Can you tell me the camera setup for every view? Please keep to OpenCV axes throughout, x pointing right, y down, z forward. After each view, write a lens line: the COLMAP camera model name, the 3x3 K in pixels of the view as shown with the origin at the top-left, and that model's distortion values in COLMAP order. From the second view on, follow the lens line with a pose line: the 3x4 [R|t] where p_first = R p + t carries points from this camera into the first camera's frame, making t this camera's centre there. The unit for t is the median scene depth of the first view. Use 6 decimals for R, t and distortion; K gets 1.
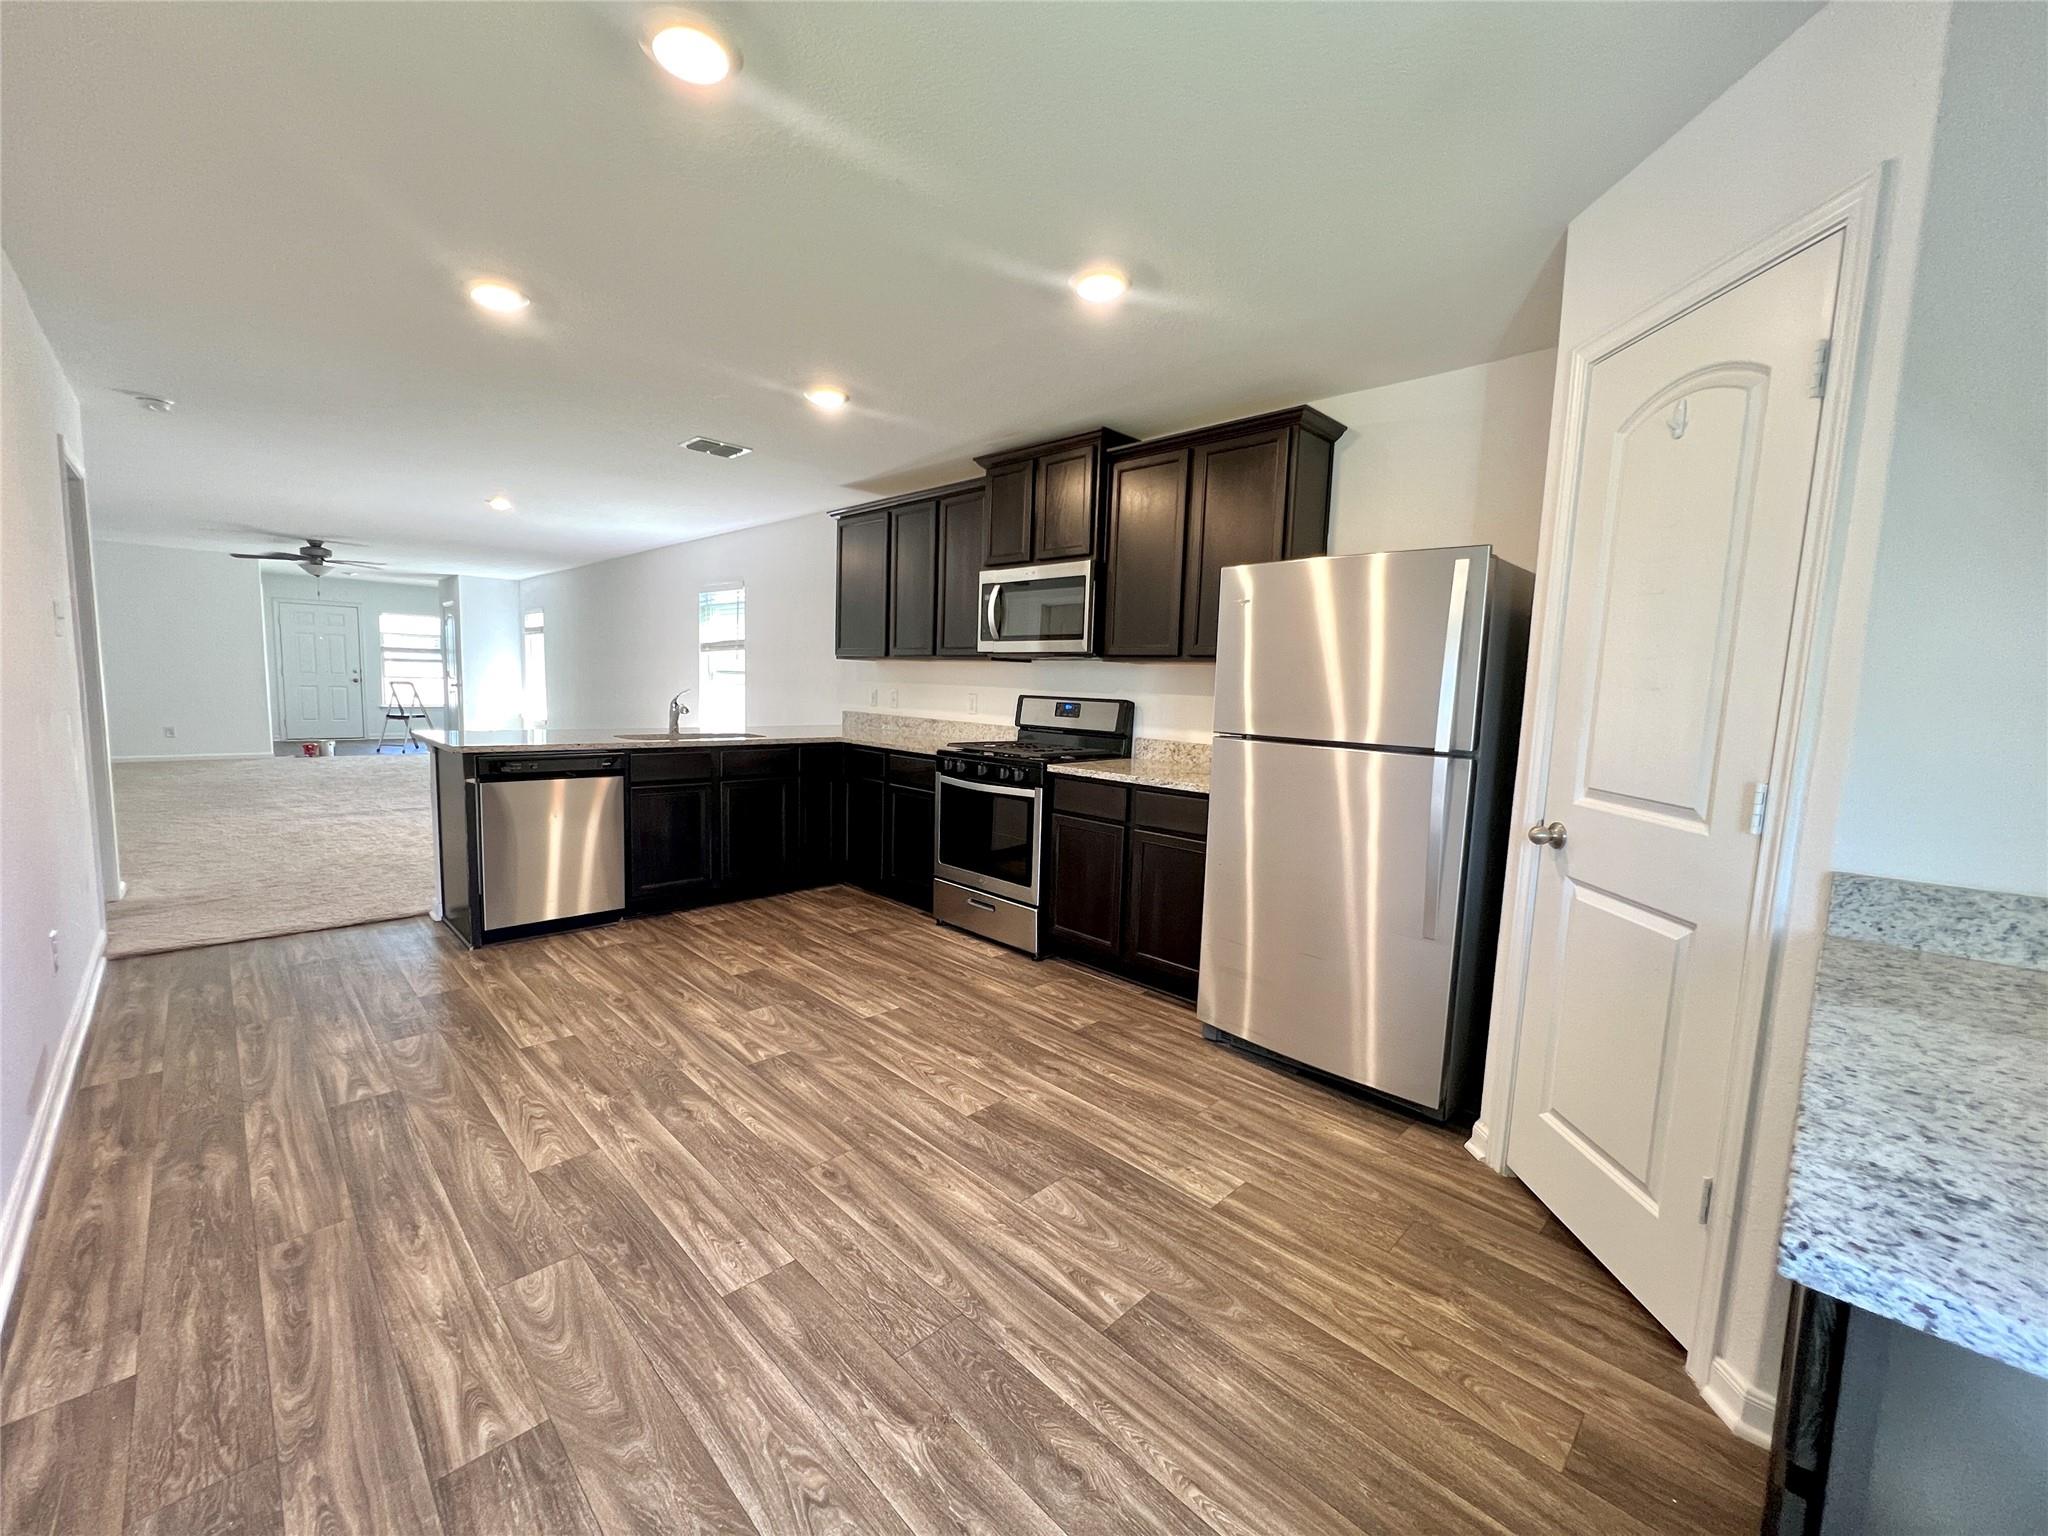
lens RADIAL K [[819.2, 0, 1029.0], [0, 819.2, 765.6], [0, 0, 1]] dist [0.013229, 0.000263]
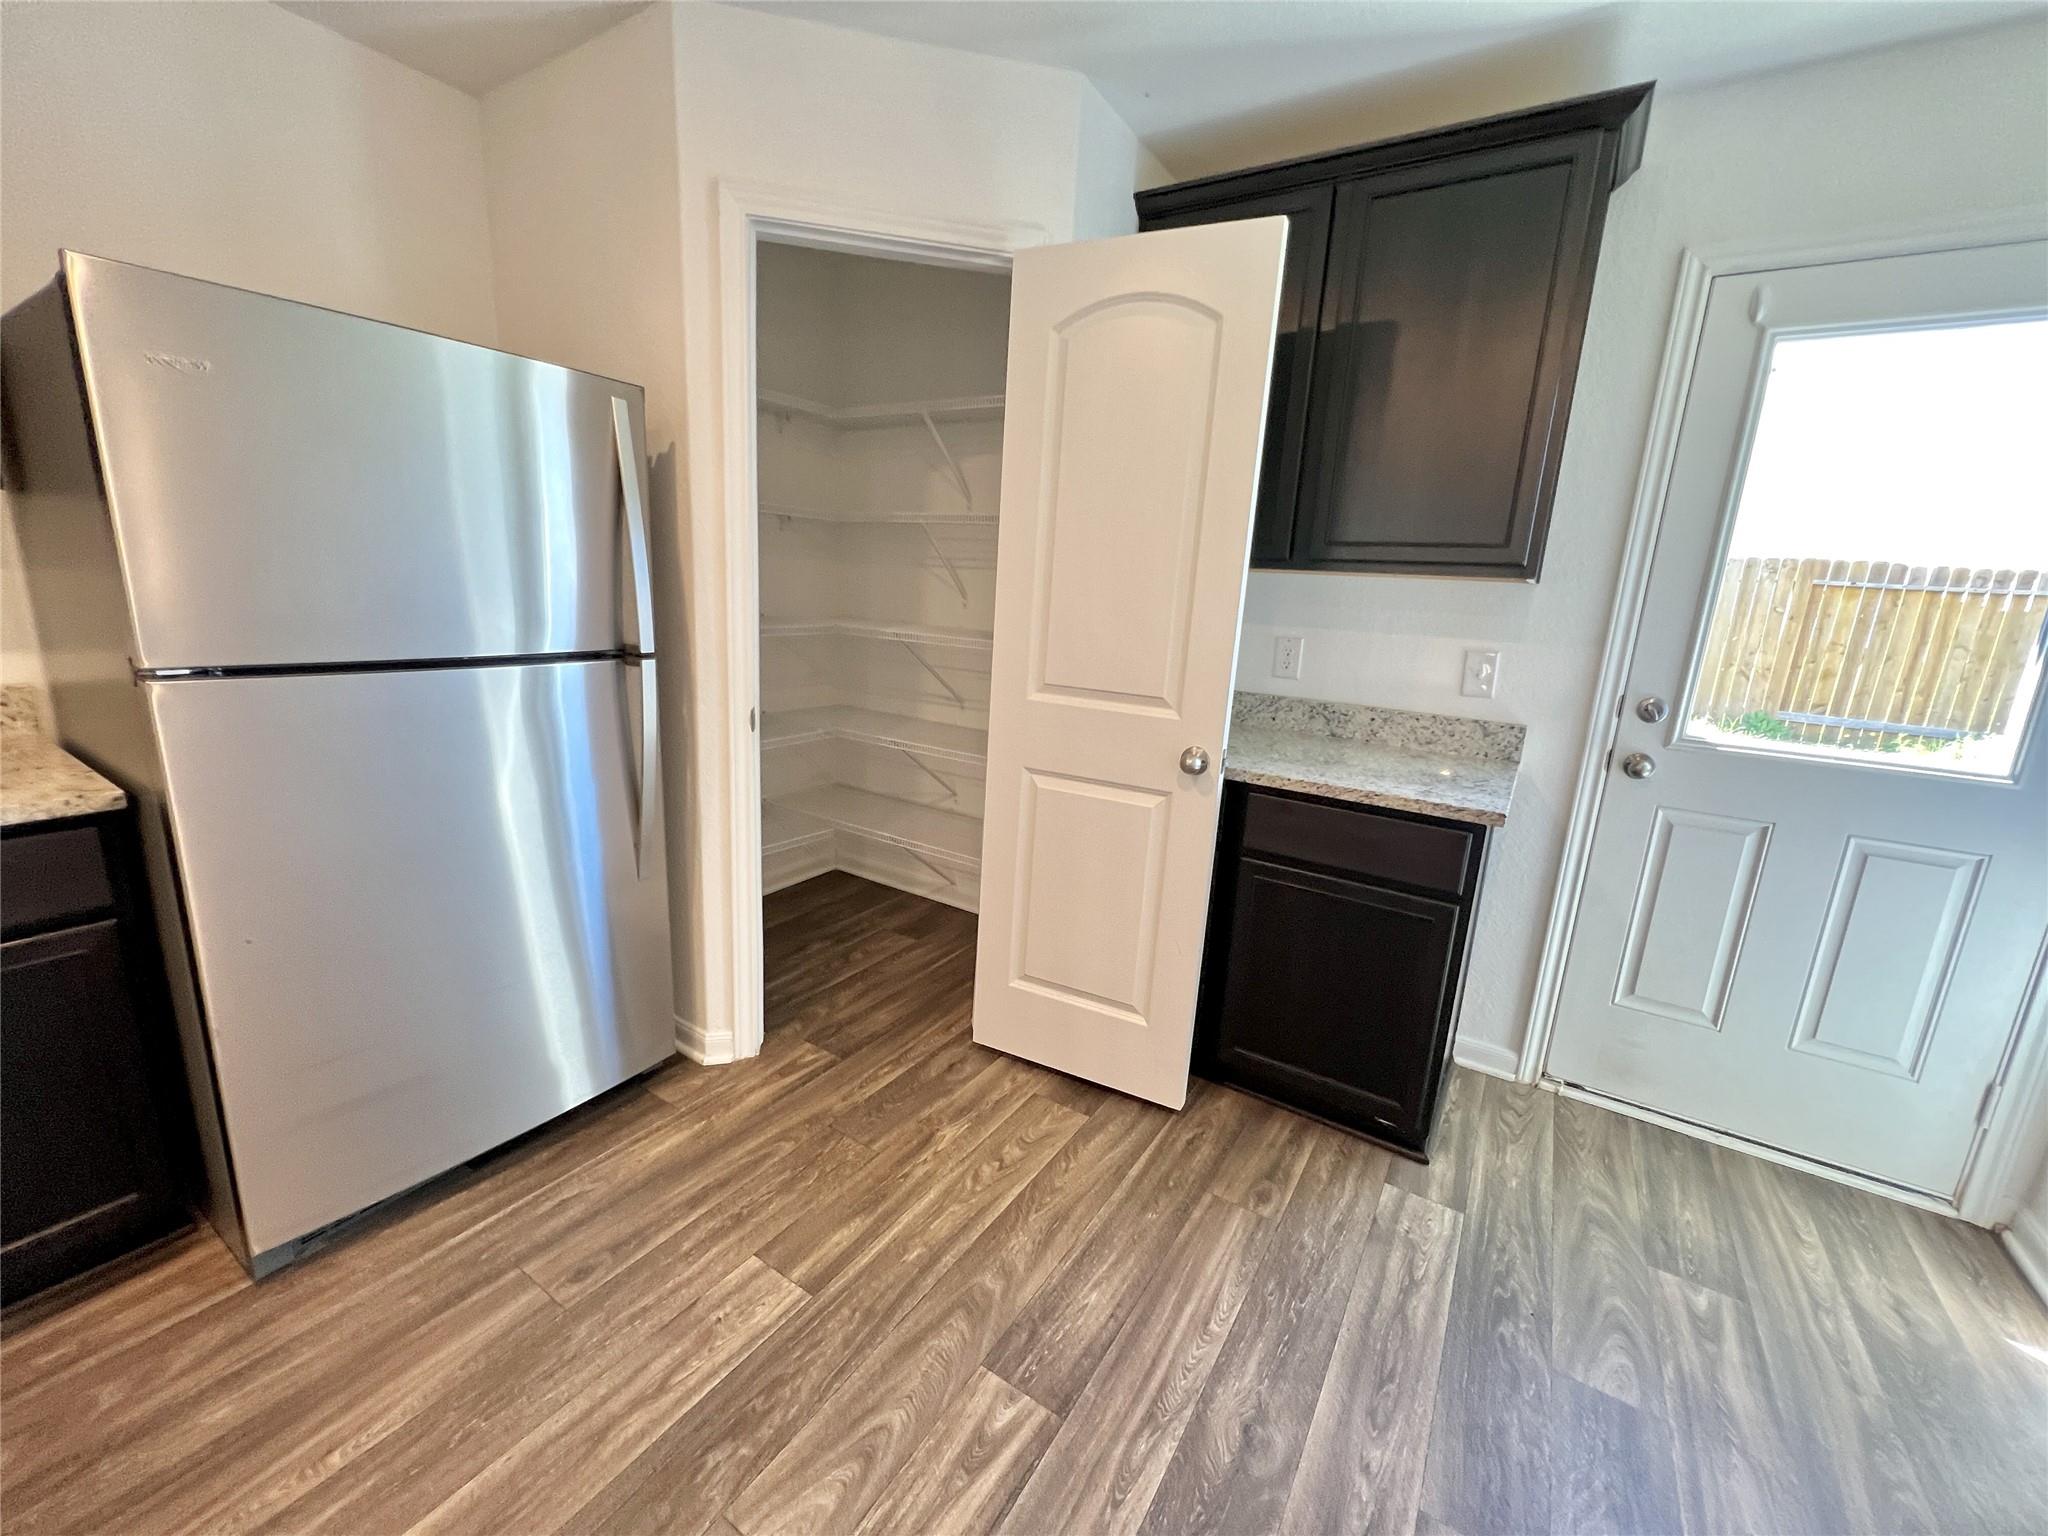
lens RADIAL K [[808.4, 0, 1027.8], [0, 808.4, 779.6], [0, 0, 1]] dist [0.004927, 0.001298]
pose [[-0.203132, -0.265473, 0.942476, -0.472940], [0.039631, 0.959526, 0.278817, -0.141026], [-0.978349, 0.093988, -0.184390, 1.073668]]
